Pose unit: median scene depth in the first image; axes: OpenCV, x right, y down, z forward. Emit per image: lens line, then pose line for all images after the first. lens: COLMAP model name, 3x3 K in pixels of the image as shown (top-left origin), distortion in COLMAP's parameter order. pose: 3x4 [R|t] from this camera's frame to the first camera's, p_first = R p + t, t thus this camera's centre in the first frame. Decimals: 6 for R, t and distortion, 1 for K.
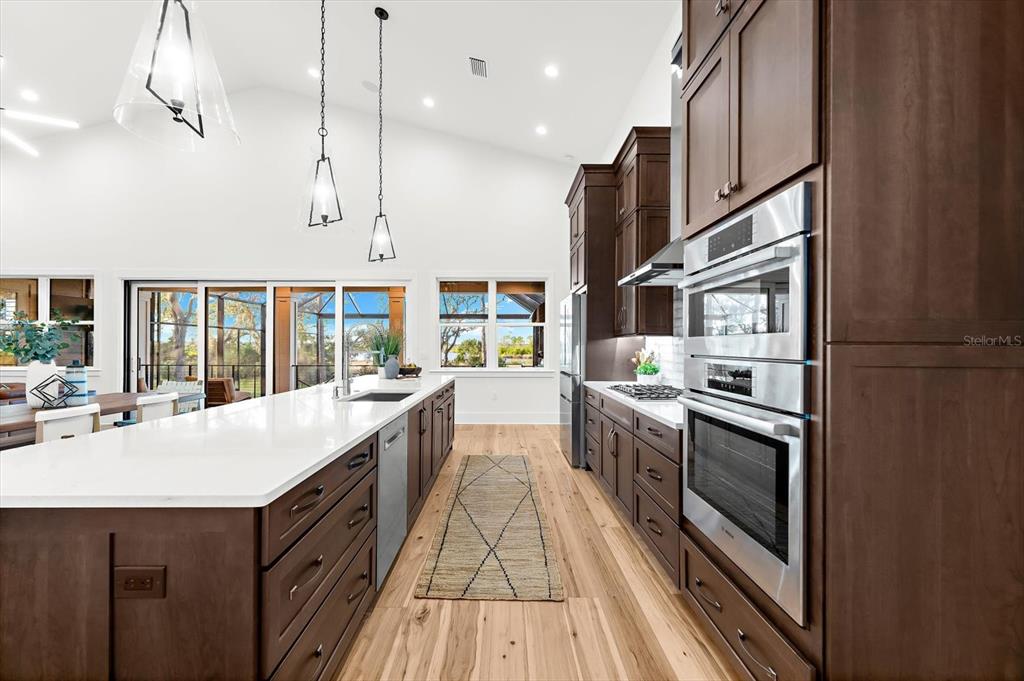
lens RADIAL K [[414.8, 0, 504.4], [0, 414.8, 345.1], [0, 0, 1]] dist [0.006928, -0.001204]
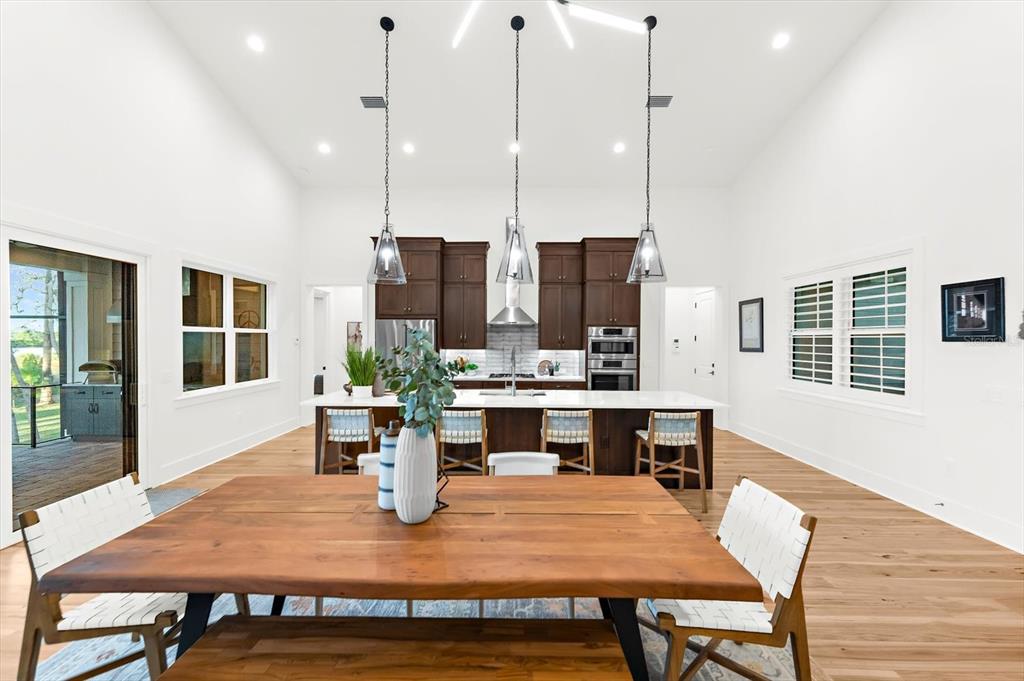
lens RADIAL K [[414.8, 0, 507.4], [0, 414.8, 336.5], [0, 0, 1]] dist [0.006928, -0.001204]
pose [[0.007747, 0.005574, 0.999954, -1.600631], [-0.006792, 0.999962, -0.005521, -0.074132], [-0.999947, -0.006749, 0.007785, 0.877071]]
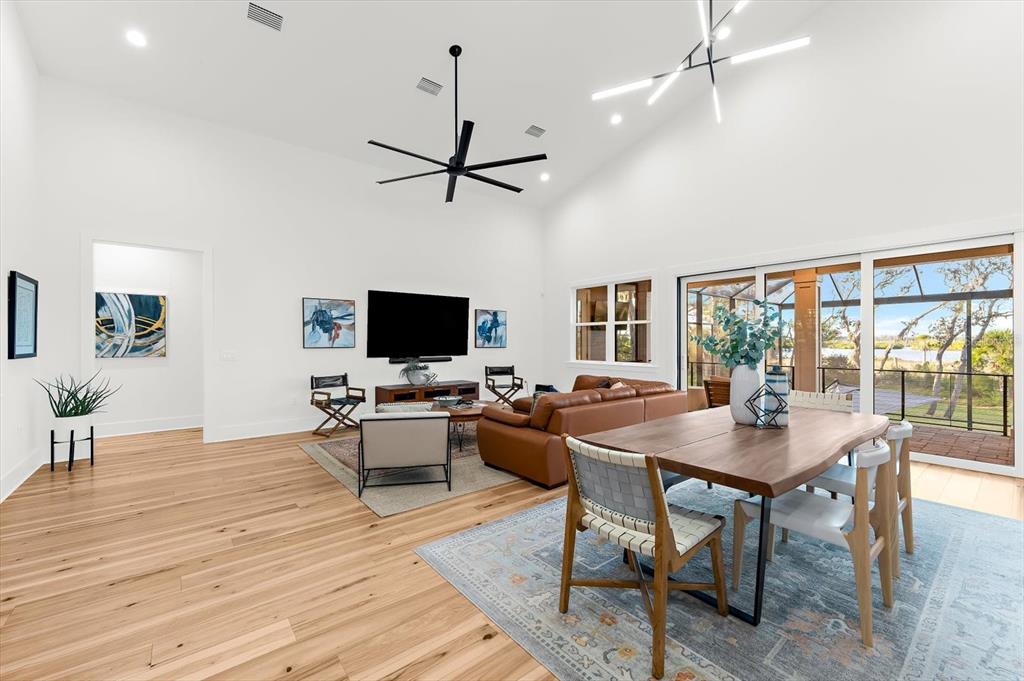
lens RADIAL K [[414.8, 0, 503.6], [0, 414.8, 340.9], [0, 0, 1]] dist [0.006928, -0.001204]
pose [[0.614818, -0.003153, -0.788663, -0.738398], [0.004251, 0.999991, -0.000684, -0.010255], [0.788658, -0.002932, 0.614825, 0.135636]]
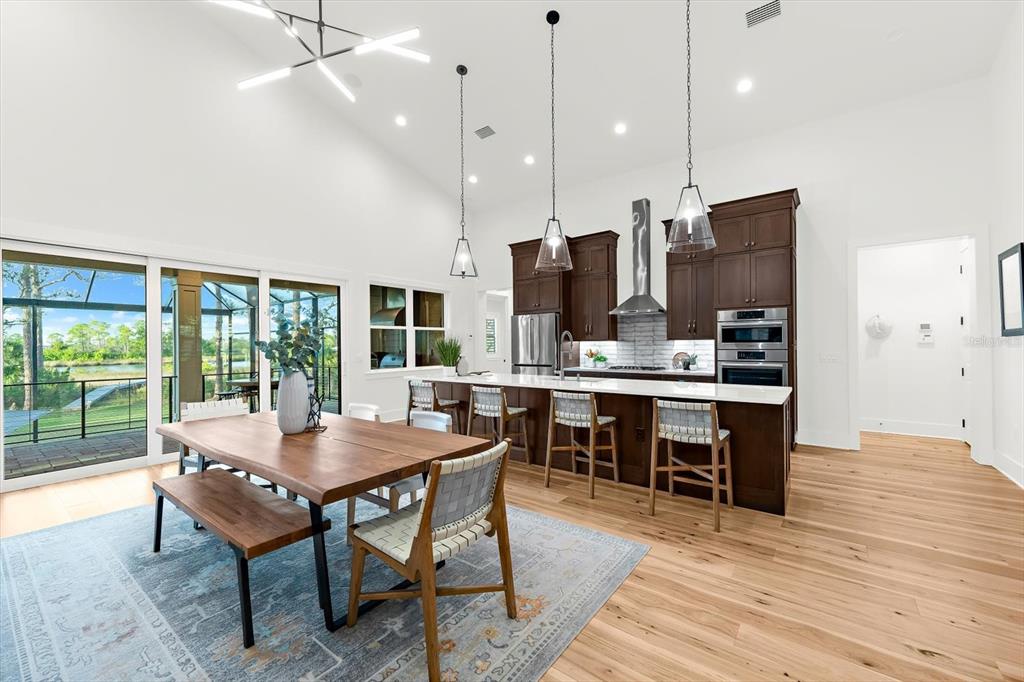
lens RADIAL K [[414.8, 0, 510.8], [0, 414.8, 344.2], [0, 0, 1]] dist [0.006928, -0.001204]
pose [[0.610252, -0.004449, 0.792195, -1.446559], [0.007894, 0.999969, -0.000465, -0.011419], [-0.792168, 0.006537, 0.610268, 0.204333]]
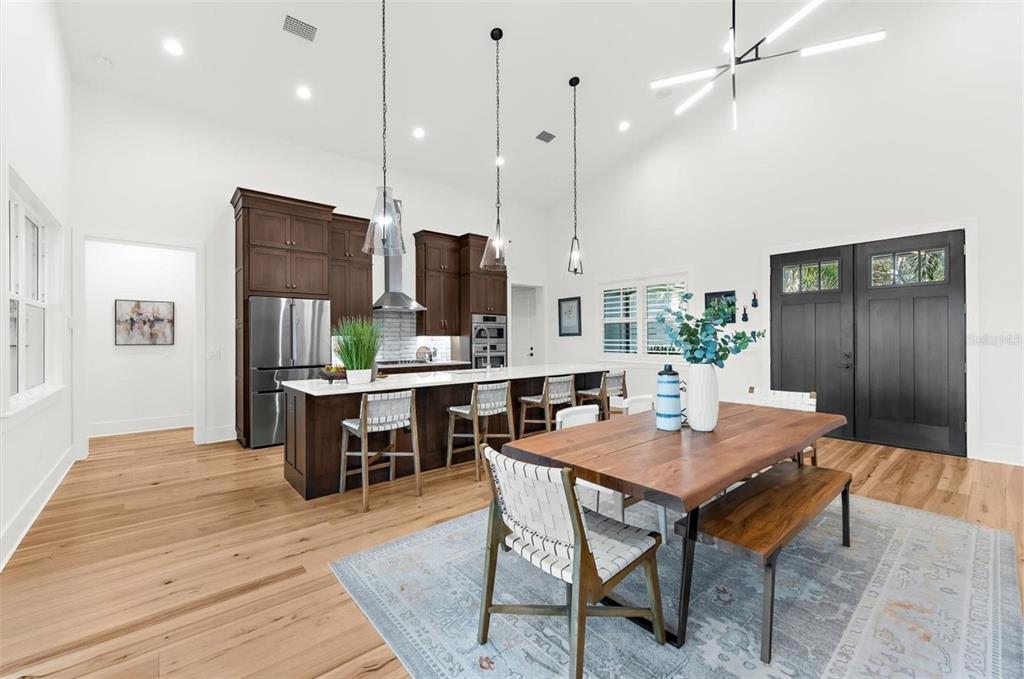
lens RADIAL K [[414.8, 0, 504.3], [0, 414.8, 335.1], [0, 0, 1]] dist [0.006928, -0.001204]
pose [[-0.642567, 0.009255, 0.766174, -1.416262], [0.003335, 0.999951, -0.009282, -0.008126], [-0.766222, -0.003409, -0.642566, 1.711061]]
